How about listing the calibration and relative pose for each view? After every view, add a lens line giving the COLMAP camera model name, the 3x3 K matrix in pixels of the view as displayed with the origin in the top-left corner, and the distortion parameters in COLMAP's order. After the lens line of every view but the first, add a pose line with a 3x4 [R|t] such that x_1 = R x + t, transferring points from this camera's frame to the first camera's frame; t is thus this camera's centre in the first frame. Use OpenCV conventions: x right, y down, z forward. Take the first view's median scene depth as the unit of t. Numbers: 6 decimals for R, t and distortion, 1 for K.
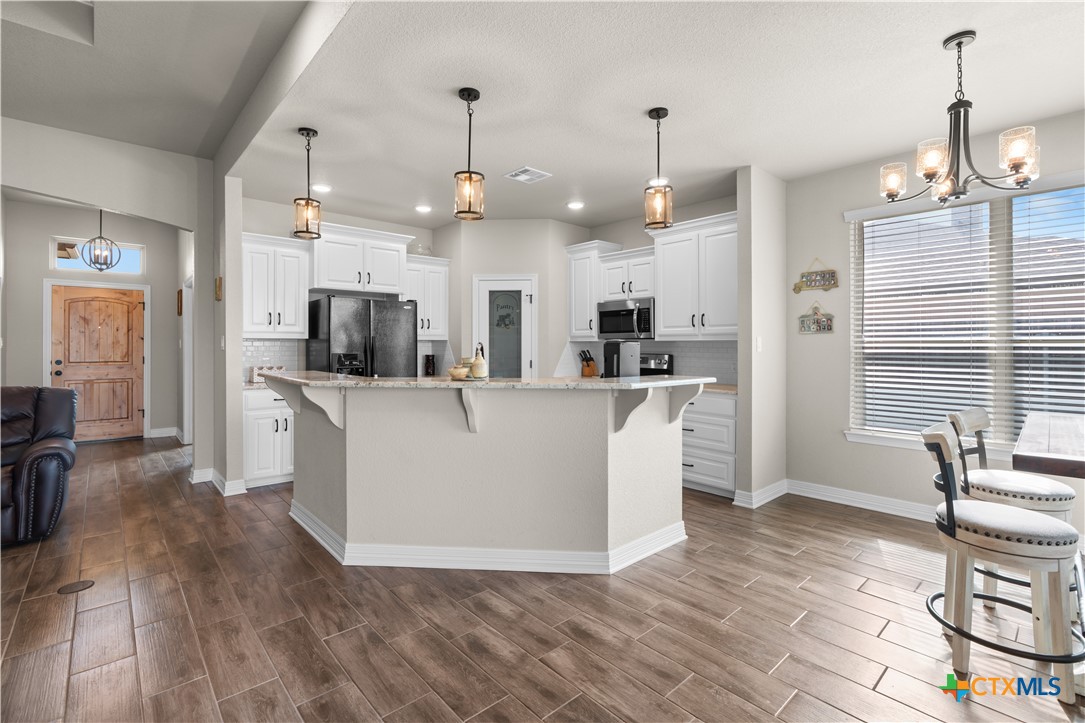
lens RADIAL K [[490.8, 0, 541.5], [0, 490.8, 351.1], [0, 0, 1]] dist [-0.014886, 0.004551]
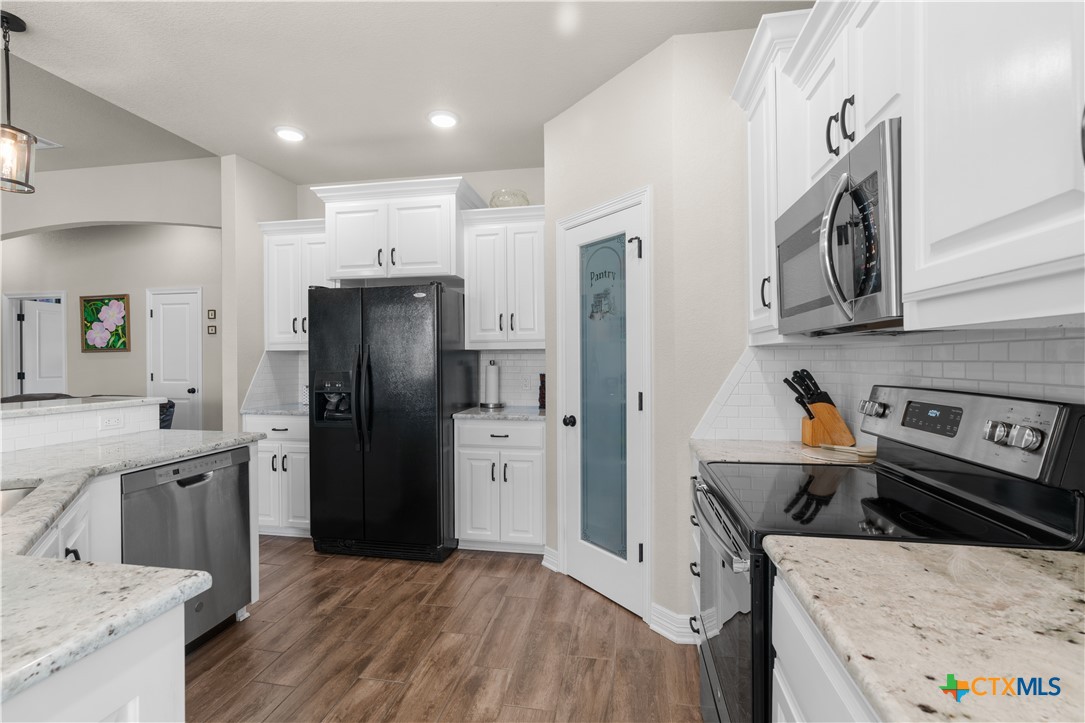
lens RADIAL K [[490.8, 0, 541.8], [0, 490.8, 360.1], [0, 0, 1]] dist [-0.014886, 0.004551]
pose [[0.618543, -0.000467, -0.785751, 0.289818], [-0.003390, 0.999989, -0.003263, -0.008445], [0.785743, 0.004682, 0.618535, 0.750549]]
